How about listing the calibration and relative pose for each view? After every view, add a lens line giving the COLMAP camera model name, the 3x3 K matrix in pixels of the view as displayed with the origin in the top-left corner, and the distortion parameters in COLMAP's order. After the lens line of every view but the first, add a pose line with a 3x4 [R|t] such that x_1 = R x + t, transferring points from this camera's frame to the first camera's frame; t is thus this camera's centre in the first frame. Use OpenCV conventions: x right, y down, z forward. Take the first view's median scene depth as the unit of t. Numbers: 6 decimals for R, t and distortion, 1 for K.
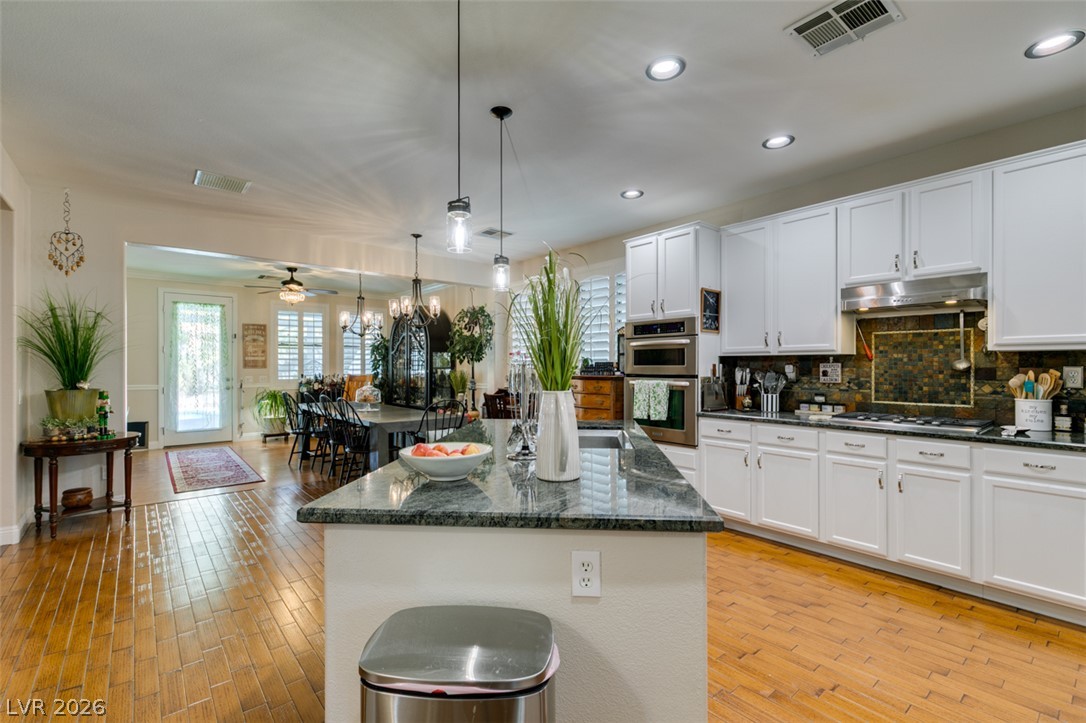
lens RADIAL K [[481.6, 0, 543.0], [0, 481.6, 361.5], [0, 0, 1]] dist [0.003558, 0.000175]
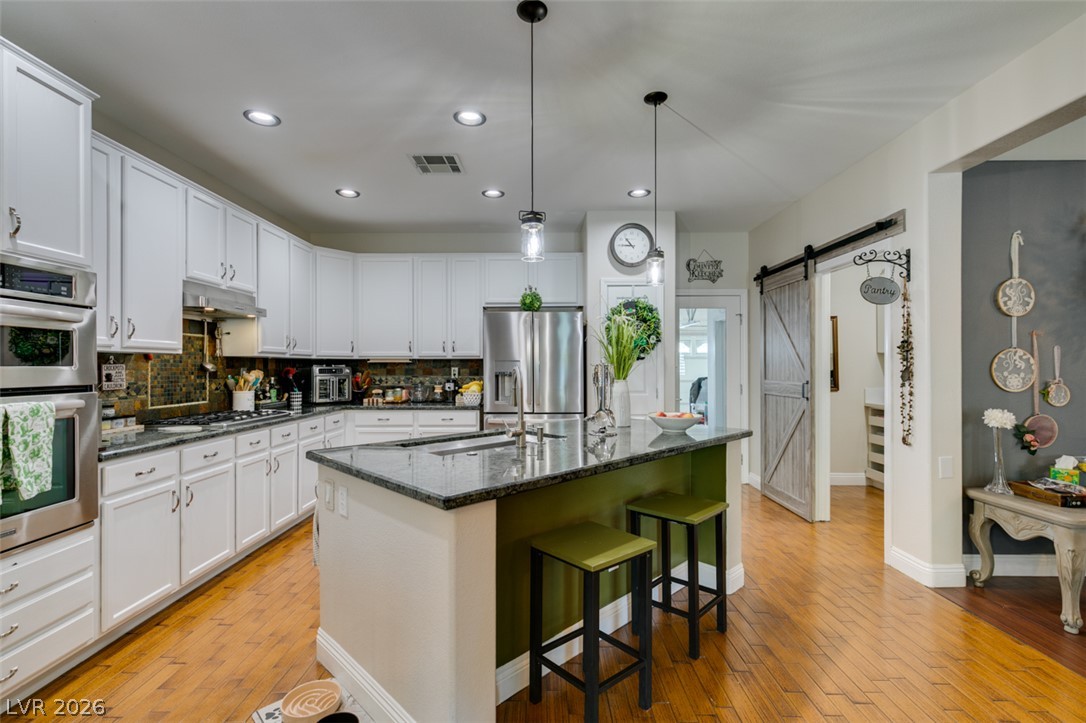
lens RADIAL K [[483.4, 0, 543.2], [0, 483.4, 365.0], [0, 0, 1]] dist [0.002648, -0.000613]
pose [[-0.766915, 0.006015, 0.641720, -0.380172], [-0.001149, 0.999942, -0.010745, 0.011274], [-0.641747, -0.008978, -0.766864, 1.049131]]
